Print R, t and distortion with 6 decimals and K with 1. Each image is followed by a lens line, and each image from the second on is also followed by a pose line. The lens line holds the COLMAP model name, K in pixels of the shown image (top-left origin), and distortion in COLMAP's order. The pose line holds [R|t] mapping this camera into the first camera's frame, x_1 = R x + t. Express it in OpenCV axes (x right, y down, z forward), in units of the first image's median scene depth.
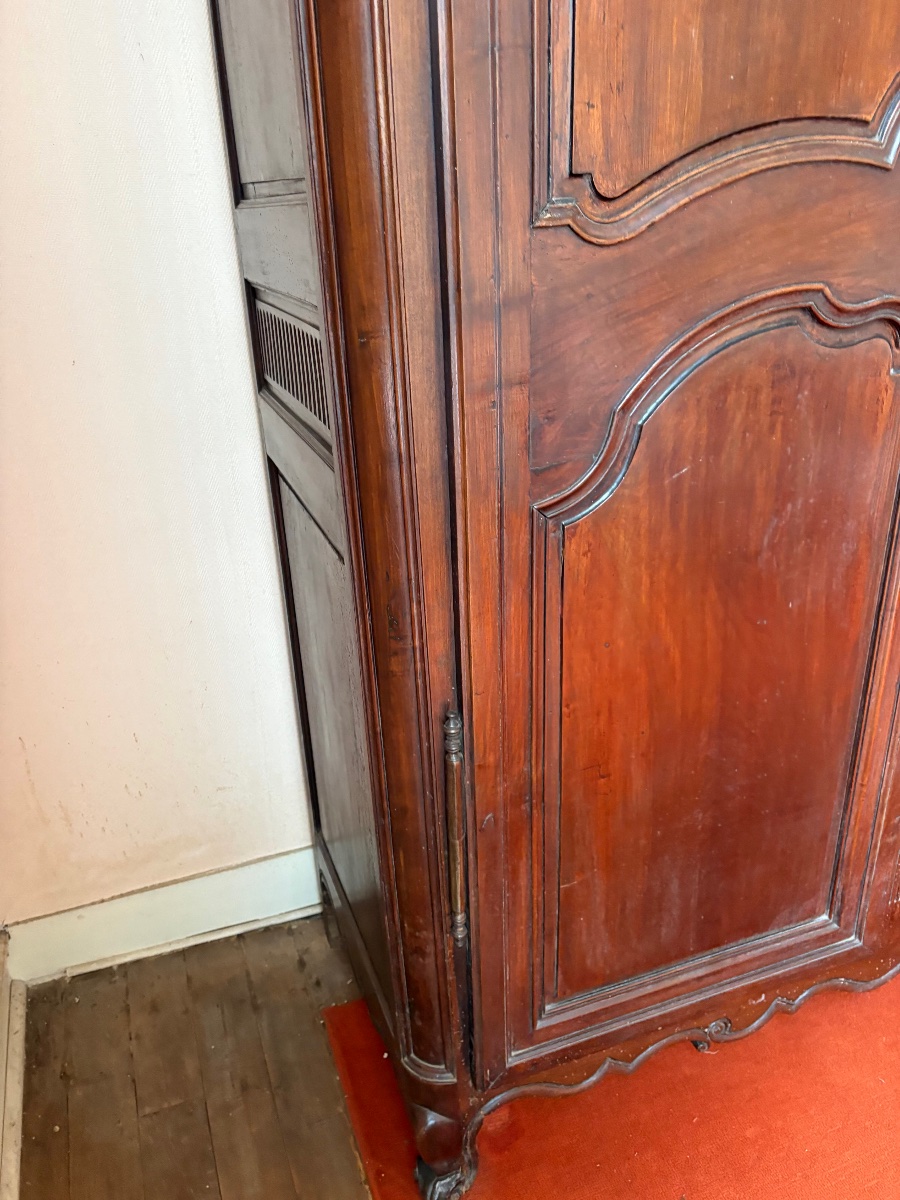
lens RADIAL K [[900.0, 0, 451.7], [0, 900.0, 599.2], [0, 0, 1]] dist [0.024659, -0.024726]
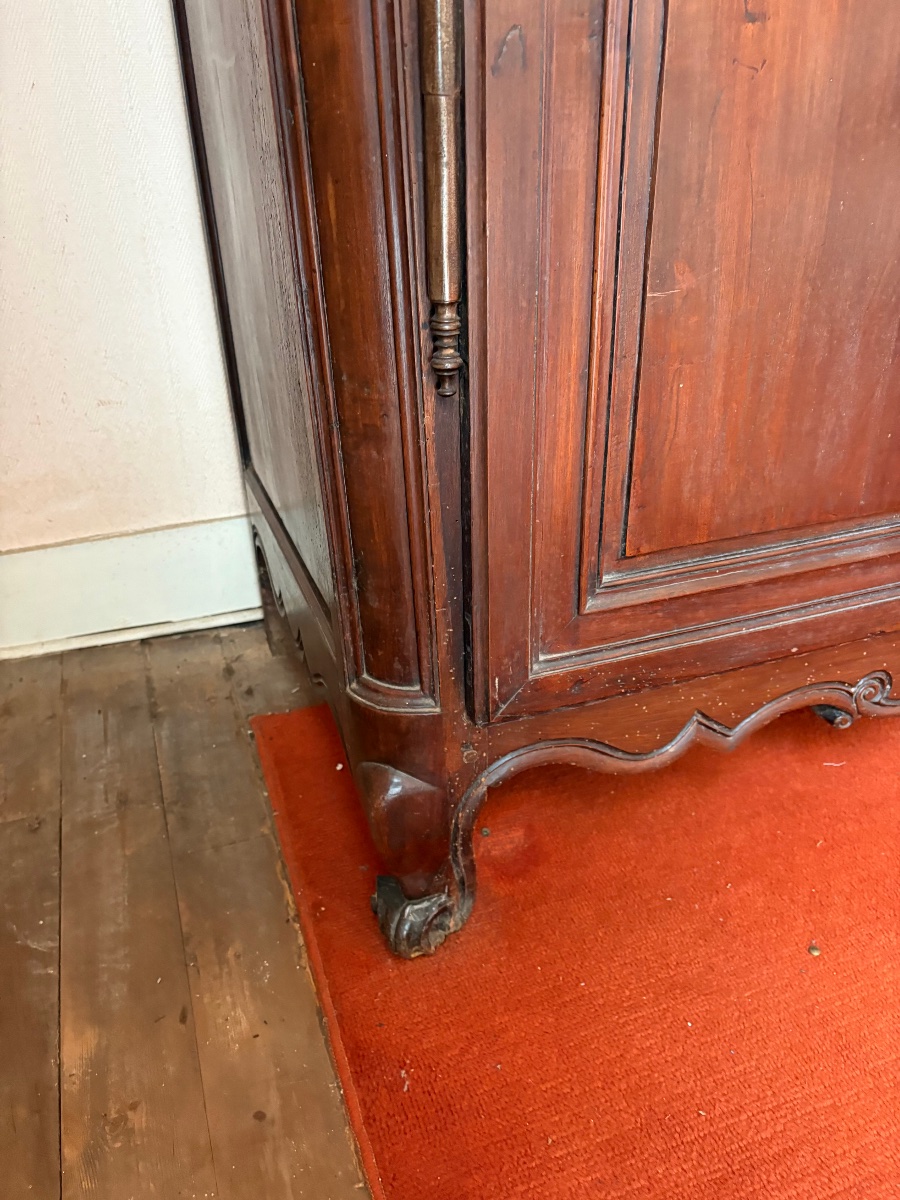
lens RADIAL K [[900.0, 0, 452.2], [0, 900.0, 604.6], [0, 0, 1]] dist [0.024659, -0.024726]
pose [[0.999836, 0.016818, -0.006706, 0.014186], [-0.016244, 0.996812, 0.078113, 0.384213], [0.007999, -0.077991, 0.996922, 0.403335]]
